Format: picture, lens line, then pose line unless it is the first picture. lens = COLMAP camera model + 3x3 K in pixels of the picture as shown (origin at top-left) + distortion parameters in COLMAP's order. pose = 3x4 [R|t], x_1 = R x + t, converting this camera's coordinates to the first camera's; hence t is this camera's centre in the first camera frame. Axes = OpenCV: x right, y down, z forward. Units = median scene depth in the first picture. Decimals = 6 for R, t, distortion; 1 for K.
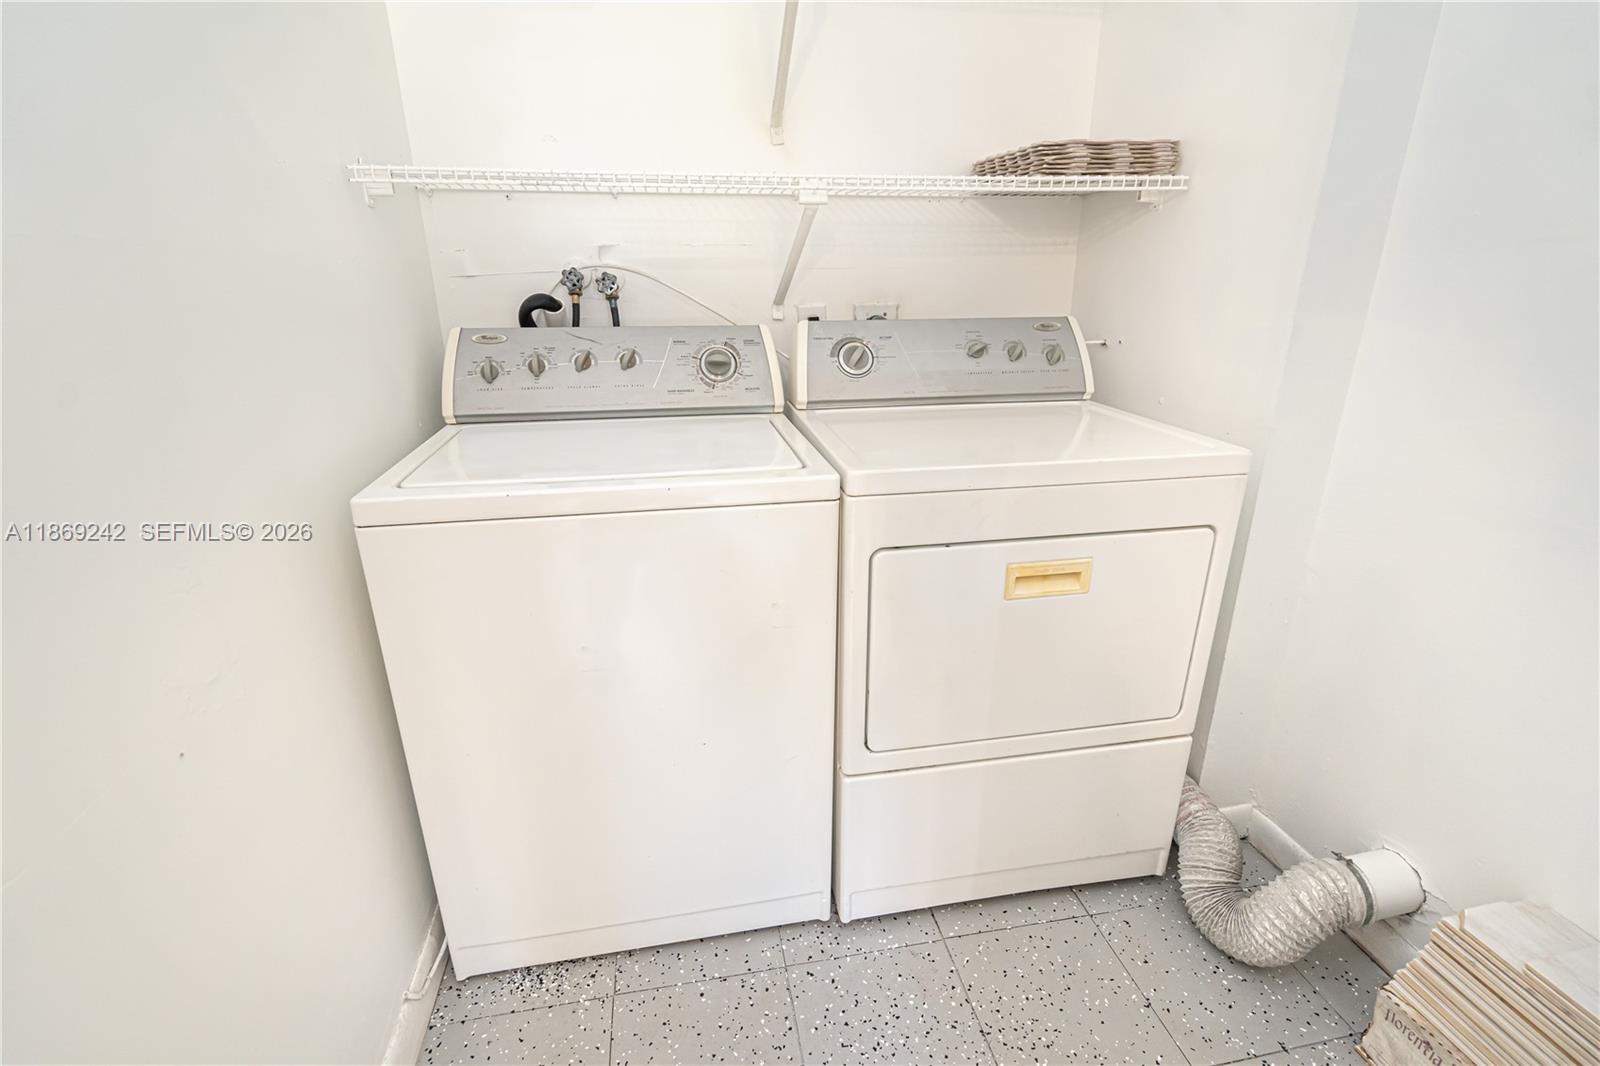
lens RADIAL K [[734.1, 0, 800.0], [0, 734.1, 533.0], [0, 0, 1]] dist [0.001075, 0.000366]
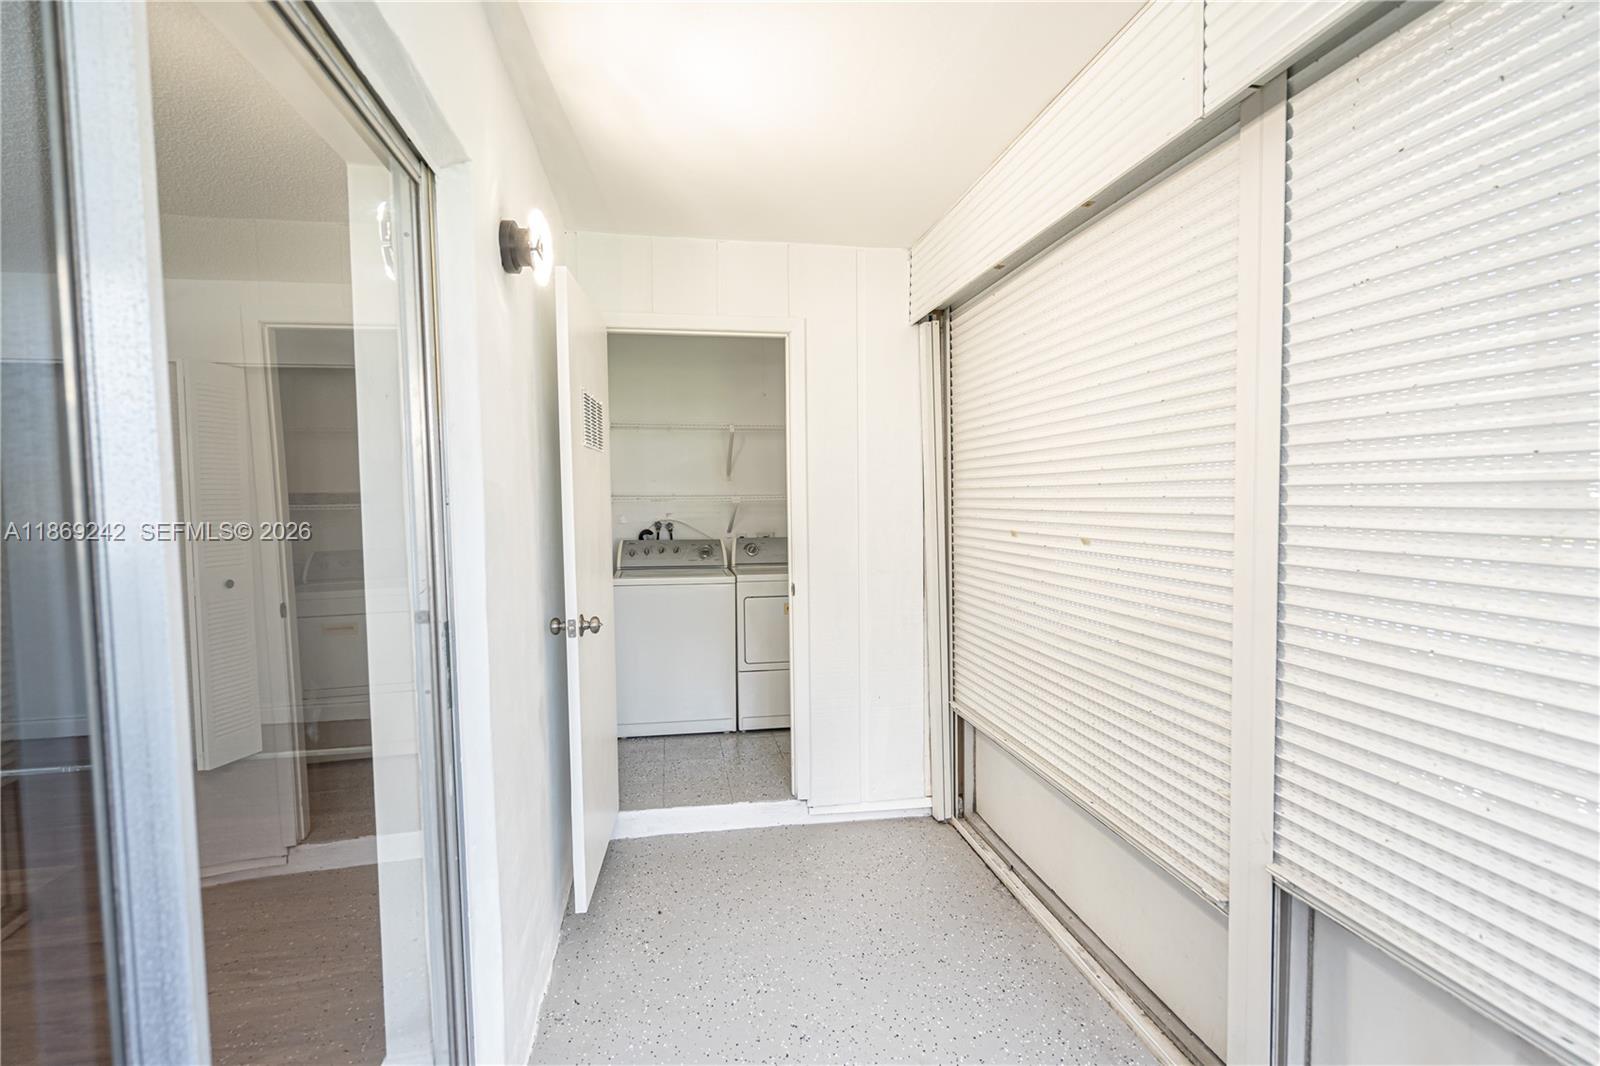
lens RADIAL K [[734.1, 0, 800.0], [0, 734.1, 533.0], [0, 0, 1]] dist [0.001075, 0.000366]
pose [[0.999997, -0.002248, -0.001219, 0.267852], [0.001797, 0.956897, -0.290423, 0.549116], [0.001819, 0.290420, 0.956898, -1.826490]]
